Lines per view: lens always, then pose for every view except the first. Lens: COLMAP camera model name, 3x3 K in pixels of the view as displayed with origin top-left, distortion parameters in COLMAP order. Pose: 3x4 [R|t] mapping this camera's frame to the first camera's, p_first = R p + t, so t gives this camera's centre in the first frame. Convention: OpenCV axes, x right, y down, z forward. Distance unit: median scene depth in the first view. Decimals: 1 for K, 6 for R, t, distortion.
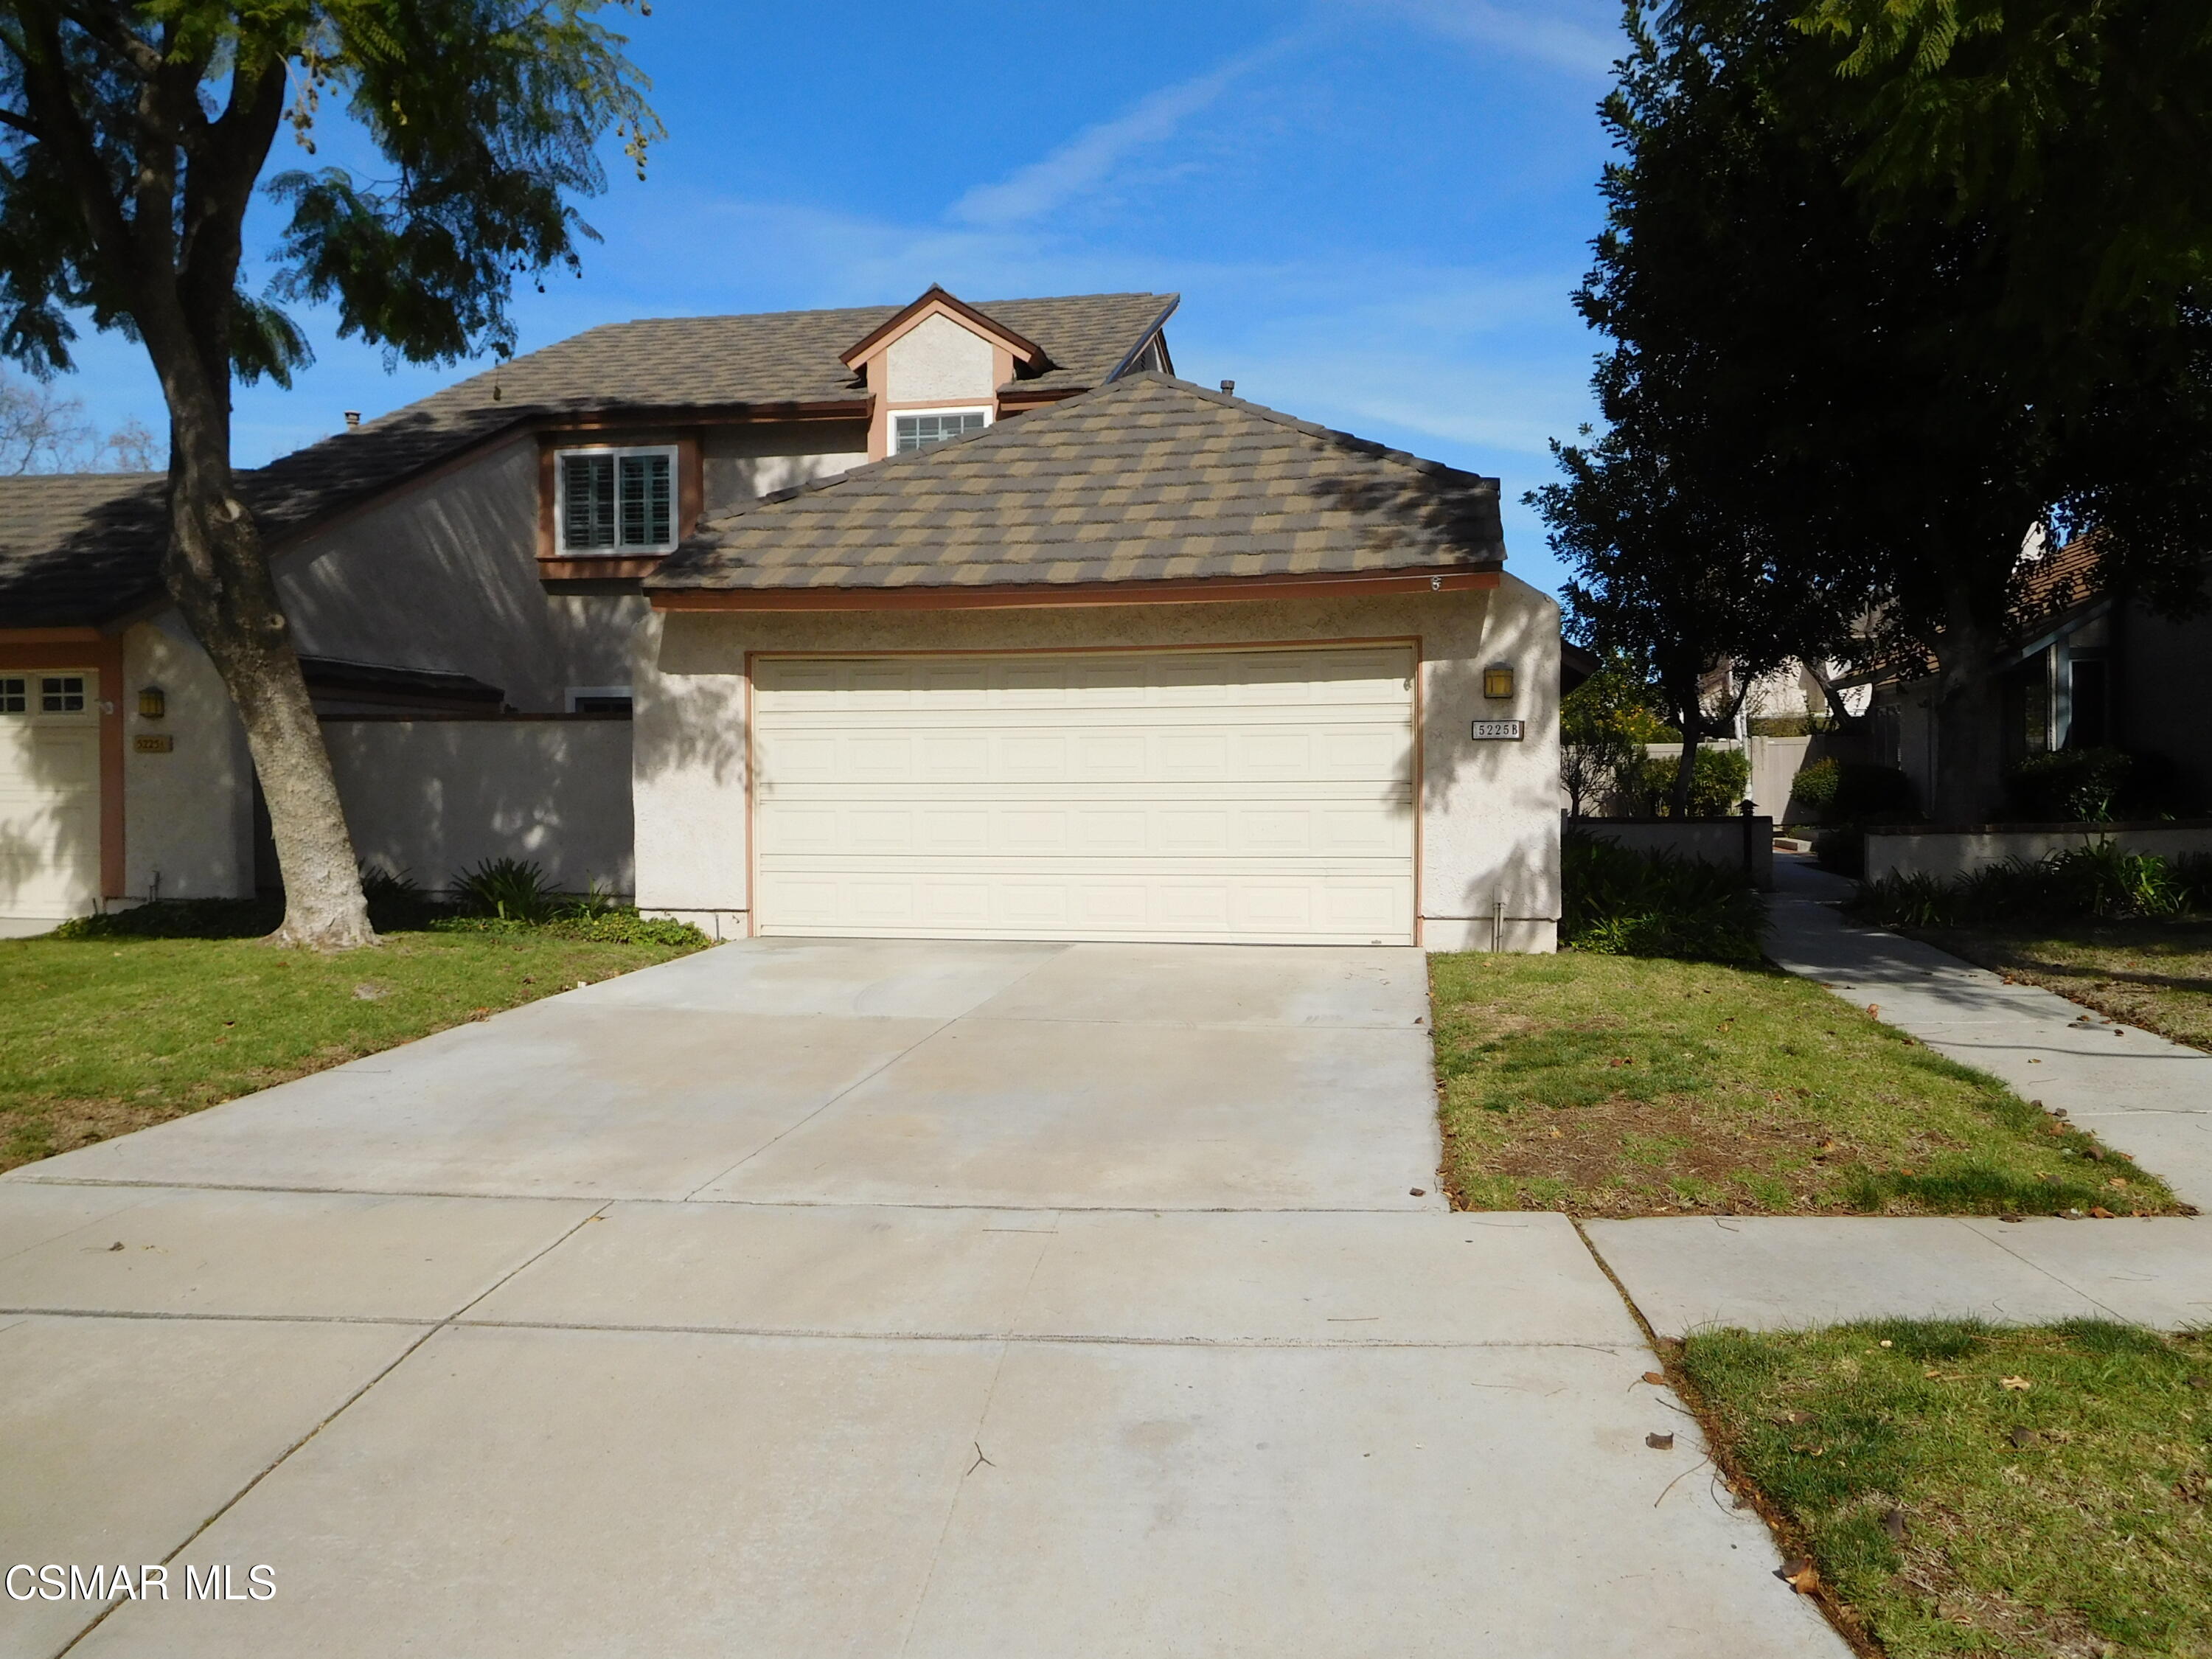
lens RADIAL K [[1634.9, 0, 1104.8], [0, 1634.9, 836.5], [0, 0, 1]] dist [-0.019703, 0.004142]
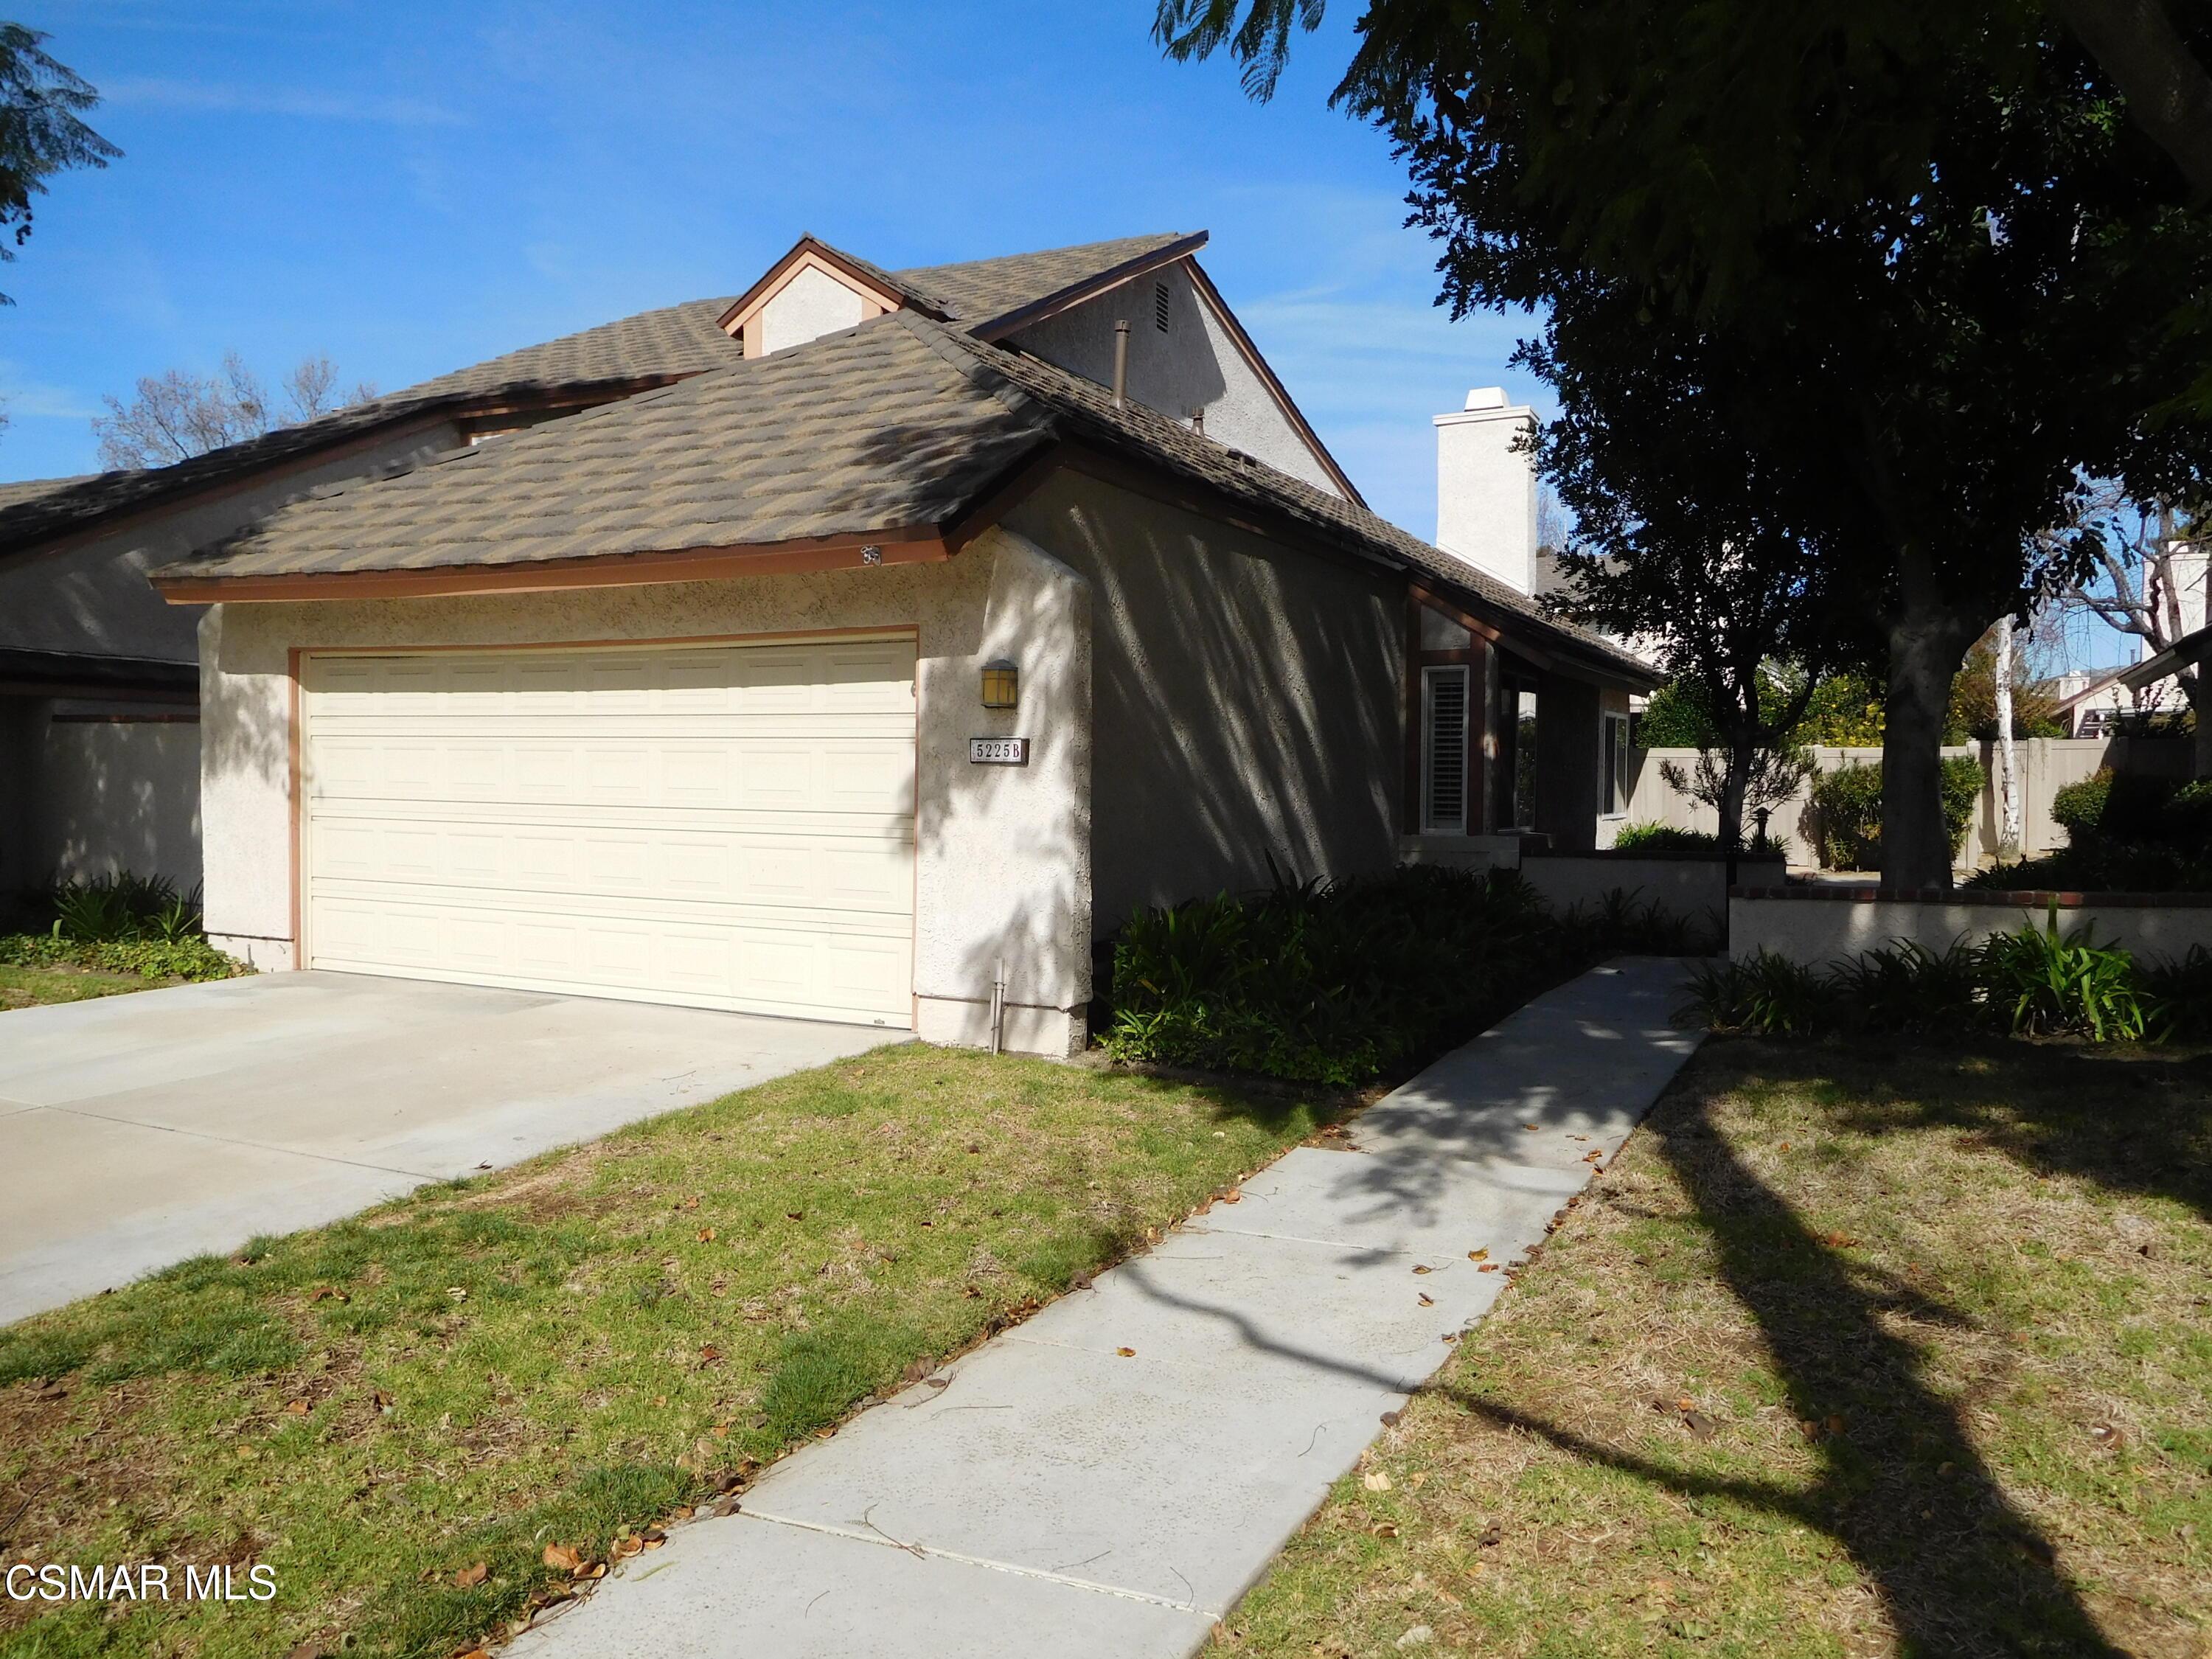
lens RADIAL K [[1722.1, 0, 1100.6], [0, 1722.1, 820.4], [0, 0, 1]] dist [-0.028401, -0.001308]
pose [[0.955920, 0.028500, -0.292242, 0.506838], [-0.033135, 0.999391, -0.010922, -0.025357], [0.291753, 0.020124, 0.956282, 0.256288]]
